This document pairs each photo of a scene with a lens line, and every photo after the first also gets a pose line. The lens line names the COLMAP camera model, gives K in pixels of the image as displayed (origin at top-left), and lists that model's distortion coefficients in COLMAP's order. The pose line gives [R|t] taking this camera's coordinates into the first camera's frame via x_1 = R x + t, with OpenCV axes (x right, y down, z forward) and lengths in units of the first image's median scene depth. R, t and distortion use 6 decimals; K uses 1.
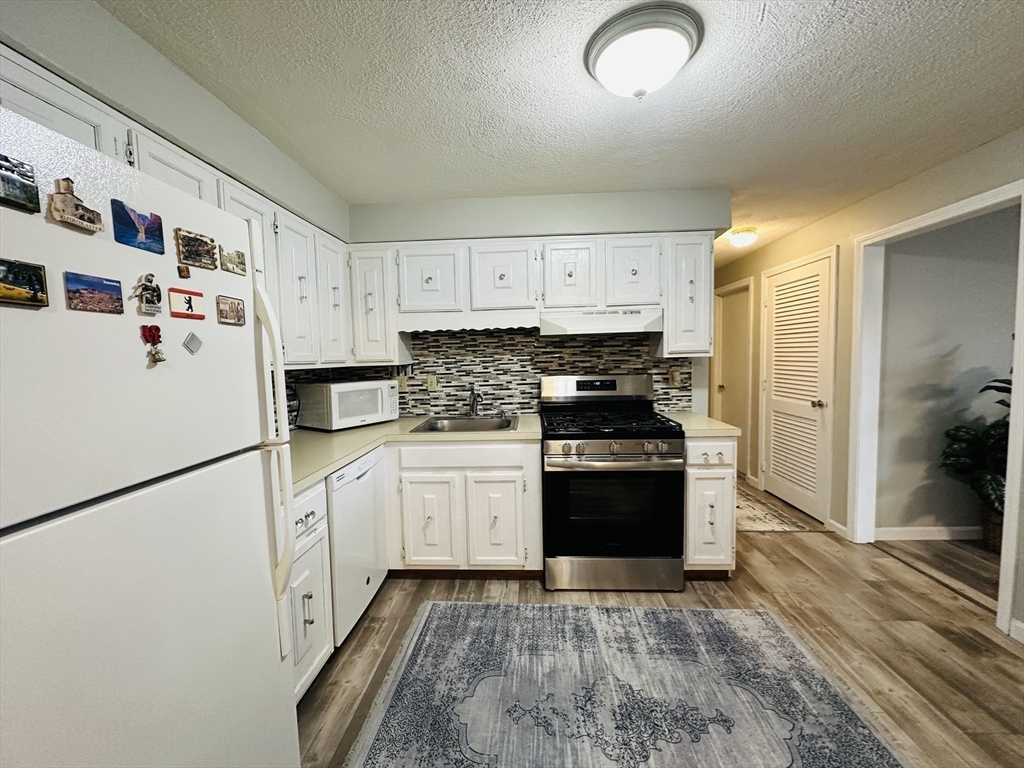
lens RADIAL K [[407.8, 0, 509.3], [0, 407.8, 384.2], [0, 0, 1]] dist [-0.003615, 0.001062]
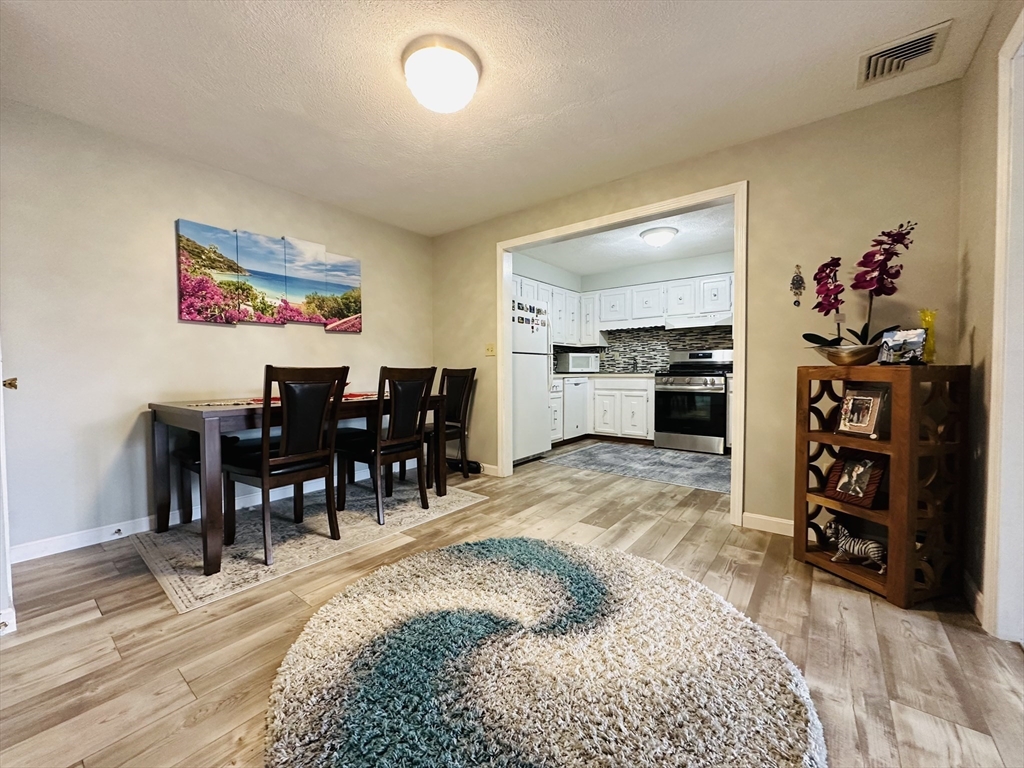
lens RADIAL K [[407.8, 0, 514.2], [0, 407.8, 383.9], [0, 0, 1]] dist [-0.003615, 0.001062]
pose [[0.824361, 0.037158, -0.564843, 0.656761], [-0.051955, 0.998598, -0.010132, 0.223173], [0.563675, 0.037699, 0.825136, -1.159979]]
